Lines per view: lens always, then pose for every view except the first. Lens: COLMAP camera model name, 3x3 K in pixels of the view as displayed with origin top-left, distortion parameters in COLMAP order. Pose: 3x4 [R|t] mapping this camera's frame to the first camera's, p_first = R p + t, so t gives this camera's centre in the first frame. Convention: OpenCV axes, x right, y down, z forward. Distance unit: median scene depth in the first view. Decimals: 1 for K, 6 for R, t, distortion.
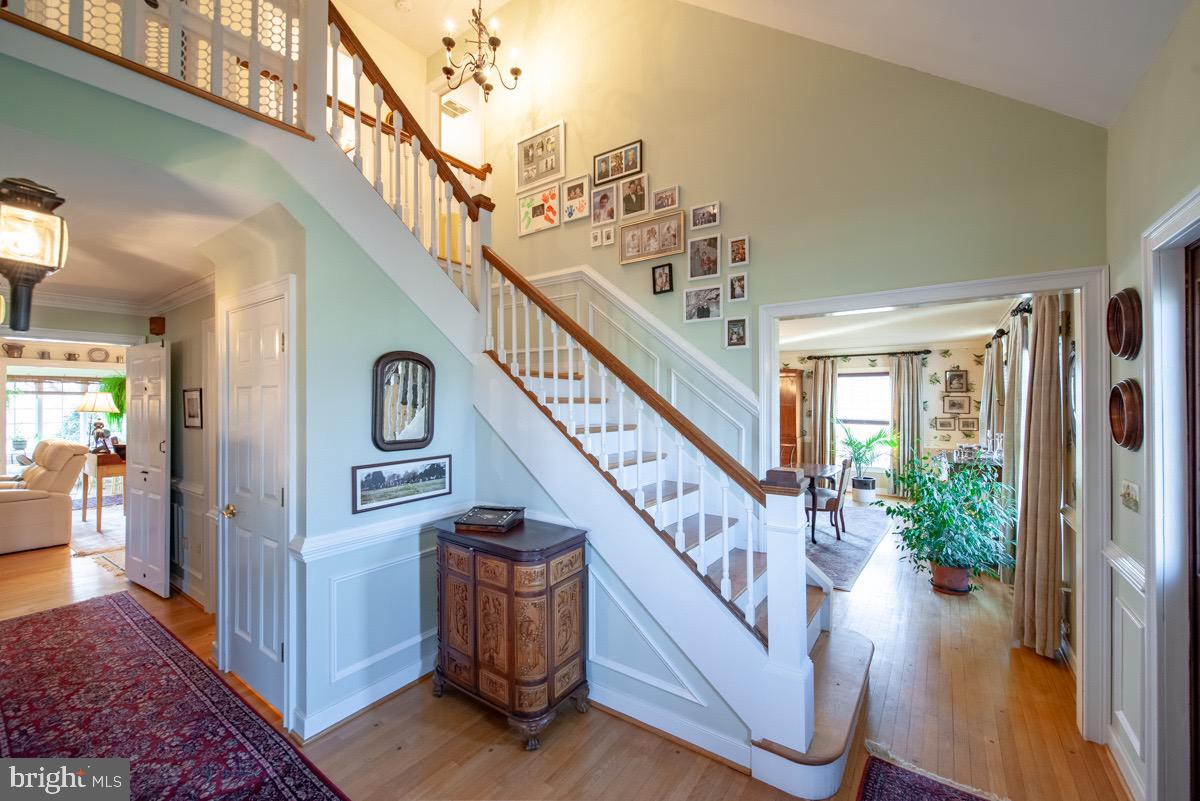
lens RADIAL K [[479.9, 0, 596.8], [0, 479.9, 401.7], [0, 0, 1]] dist [0.006349, -0.000023]
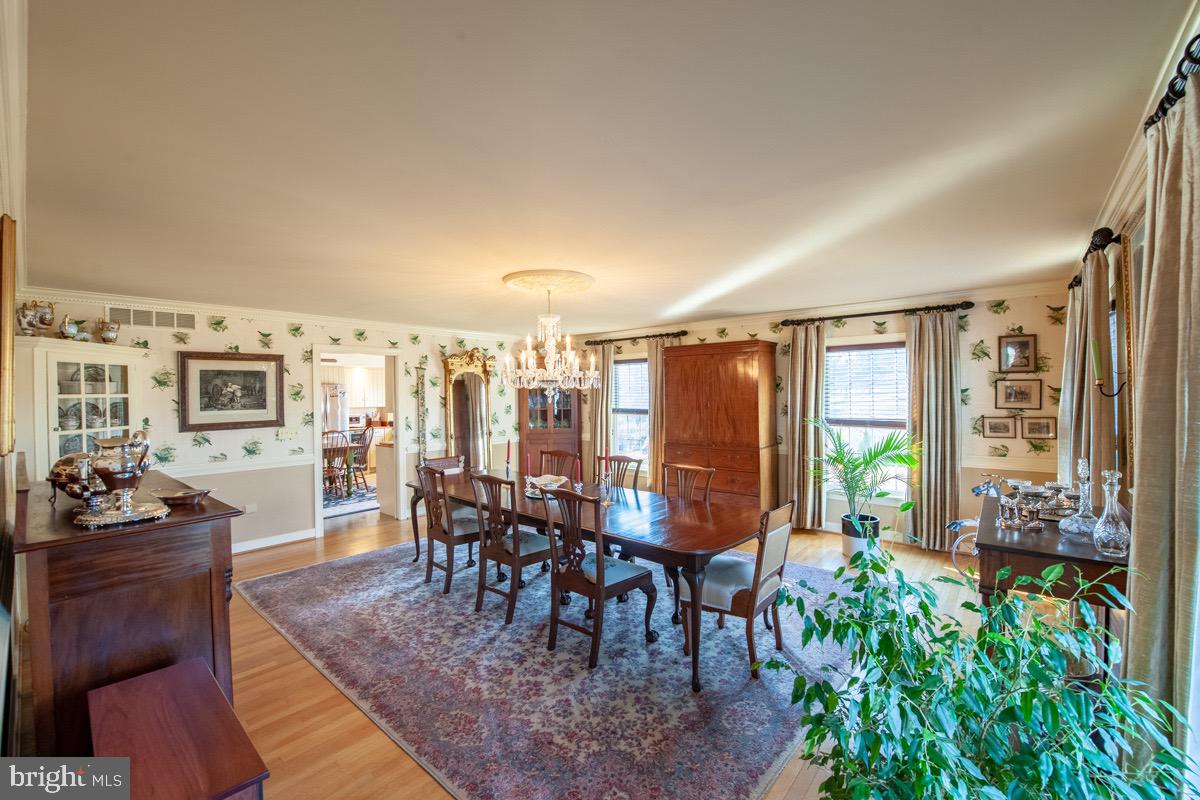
lens RADIAL K [[499.1, 0, 603.5], [0, 499.1, 397.4], [0, 0, 1]] dist [-0.019965, -0.000485]
pose [[0.996849, -0.009878, -0.078703, 0.281397], [0.010522, 0.999914, 0.007771, 0.000428], [0.078619, -0.008575, 0.996868, 0.352301]]
